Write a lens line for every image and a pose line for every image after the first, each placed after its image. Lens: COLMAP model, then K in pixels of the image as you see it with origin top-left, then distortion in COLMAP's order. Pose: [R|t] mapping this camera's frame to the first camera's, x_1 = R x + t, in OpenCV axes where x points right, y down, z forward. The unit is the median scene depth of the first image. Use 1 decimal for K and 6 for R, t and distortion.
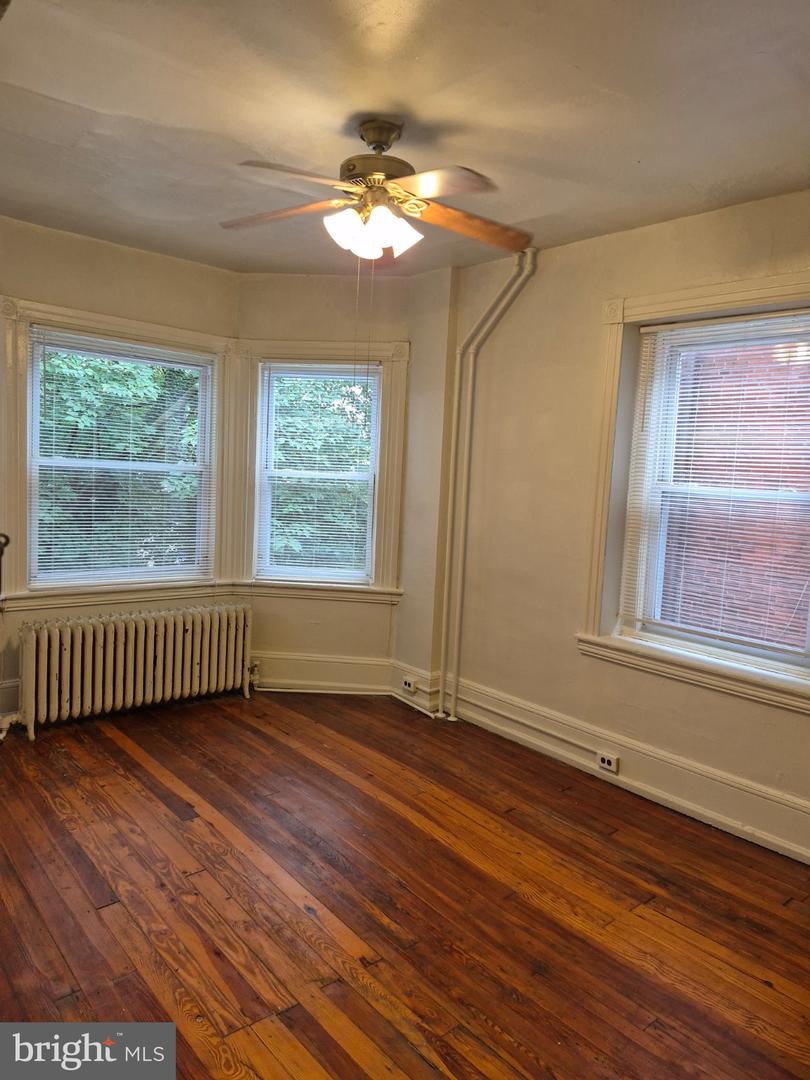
lens RADIAL K [[754.0, 0, 407.4], [0, 754.0, 531.6], [0, 0, 1]] dist [0.081653, -0.097124]
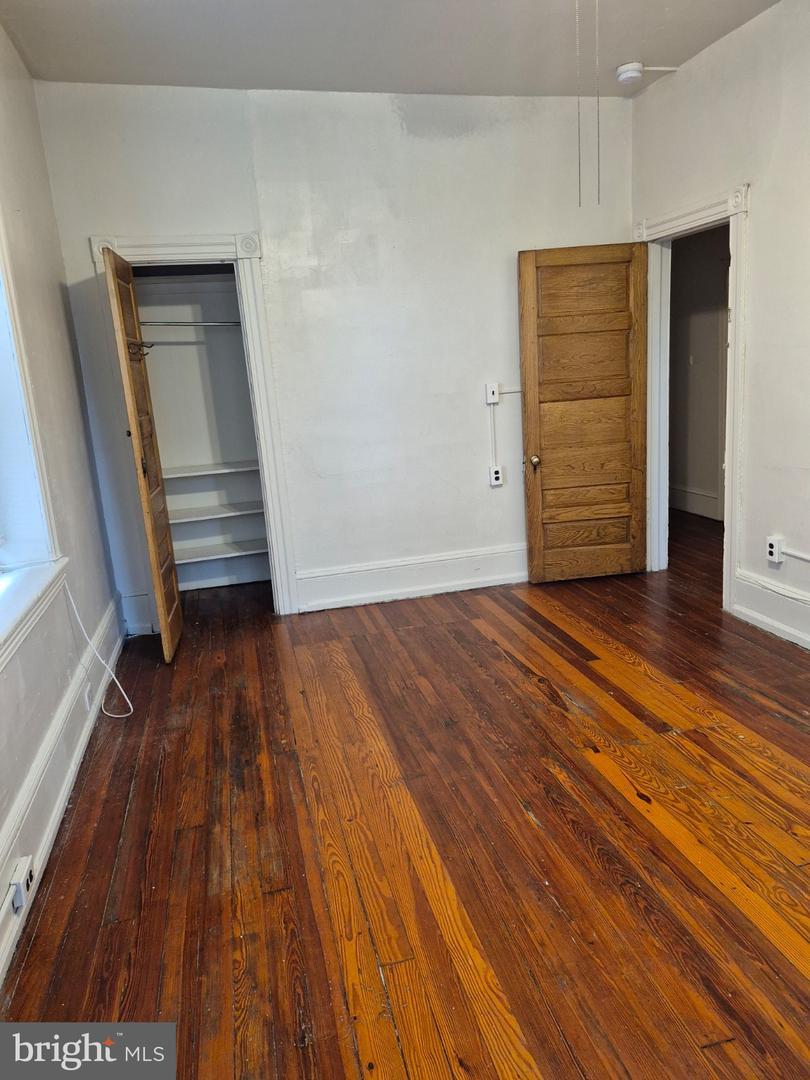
lens RADIAL K [[754.0, 0, 407.4], [0, 754.0, 531.6], [0, 0, 1]] dist [0.081653, -0.097124]
pose [[-0.894315, -0.086365, 0.439024, -0.240117], [0.070007, 0.942101, 0.327940, -0.101962], [-0.441928, 0.324016, -0.836489, 1.732055]]
